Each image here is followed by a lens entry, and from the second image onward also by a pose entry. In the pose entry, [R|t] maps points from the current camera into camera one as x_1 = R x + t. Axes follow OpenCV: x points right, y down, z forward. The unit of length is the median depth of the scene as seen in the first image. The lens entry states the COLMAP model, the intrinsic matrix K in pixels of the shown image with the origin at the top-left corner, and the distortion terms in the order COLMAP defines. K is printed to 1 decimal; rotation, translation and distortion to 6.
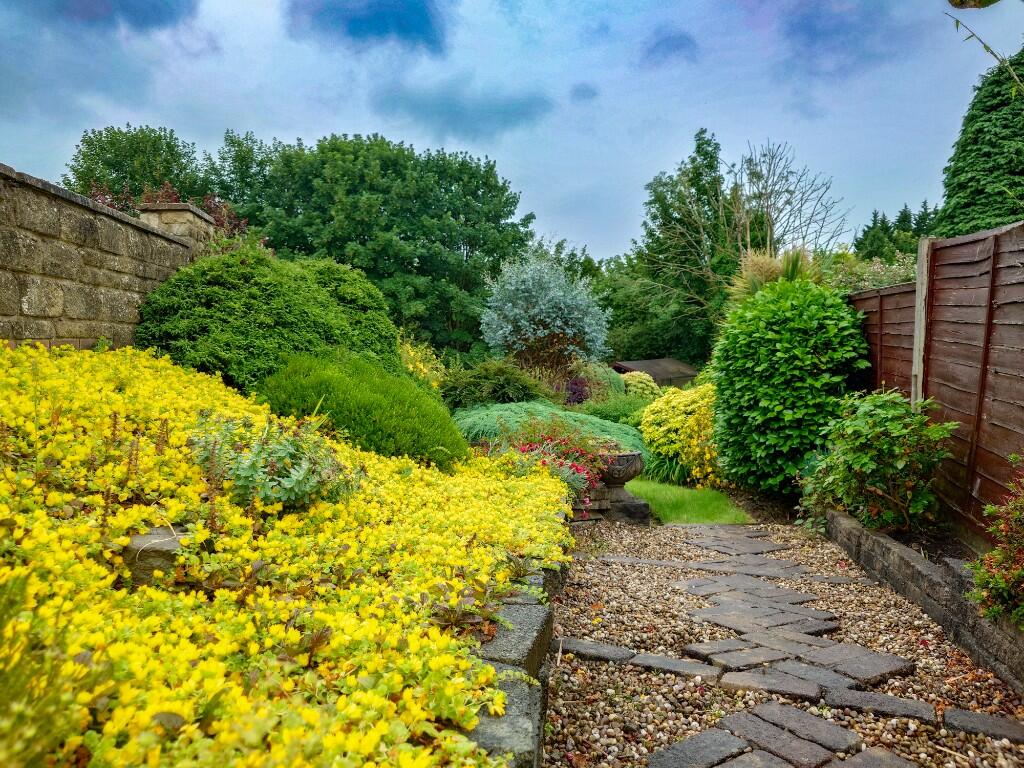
lens RADIAL K [[803.7, 0, 508.3], [0, 803.7, 375.6], [0, 0, 1]] dist [-0.006877, -0.000755]
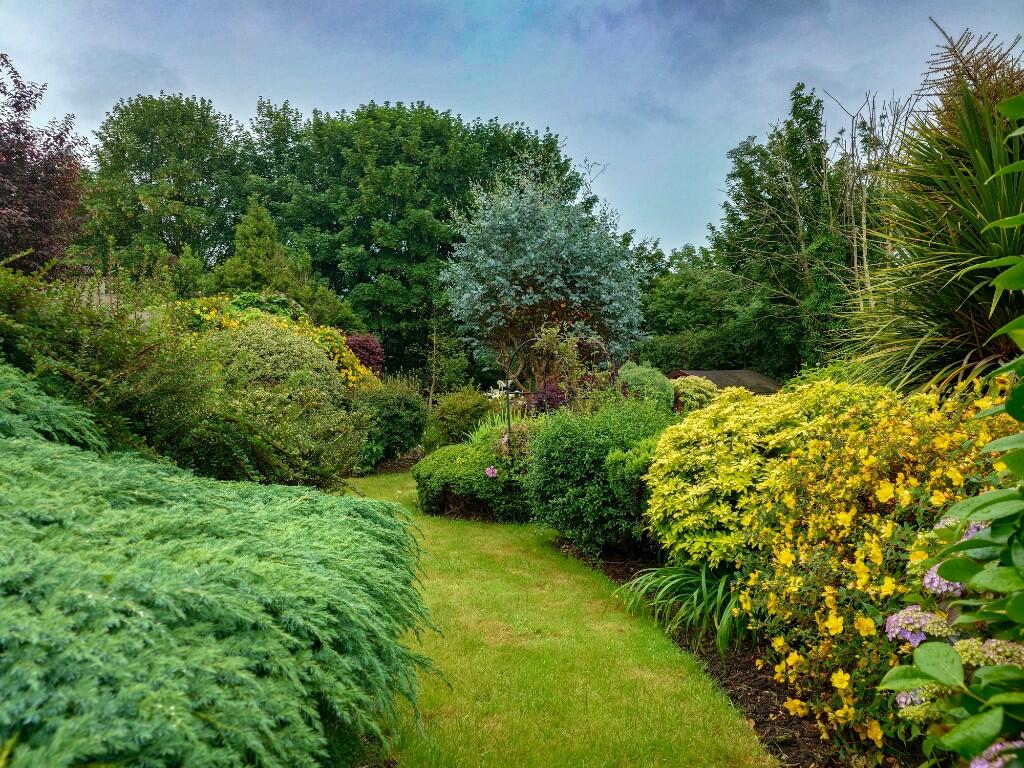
lens RADIAL K [[803.7, 0, 514.3], [0, 803.7, 393.3], [0, 0, 1]] dist [-0.006877, -0.000755]
pose [[0.994962, 0.048050, -0.087988, 0.039776], [-0.047427, 0.998833, 0.009157, 0.006235], [0.088325, -0.004938, 0.996079, 0.178126]]
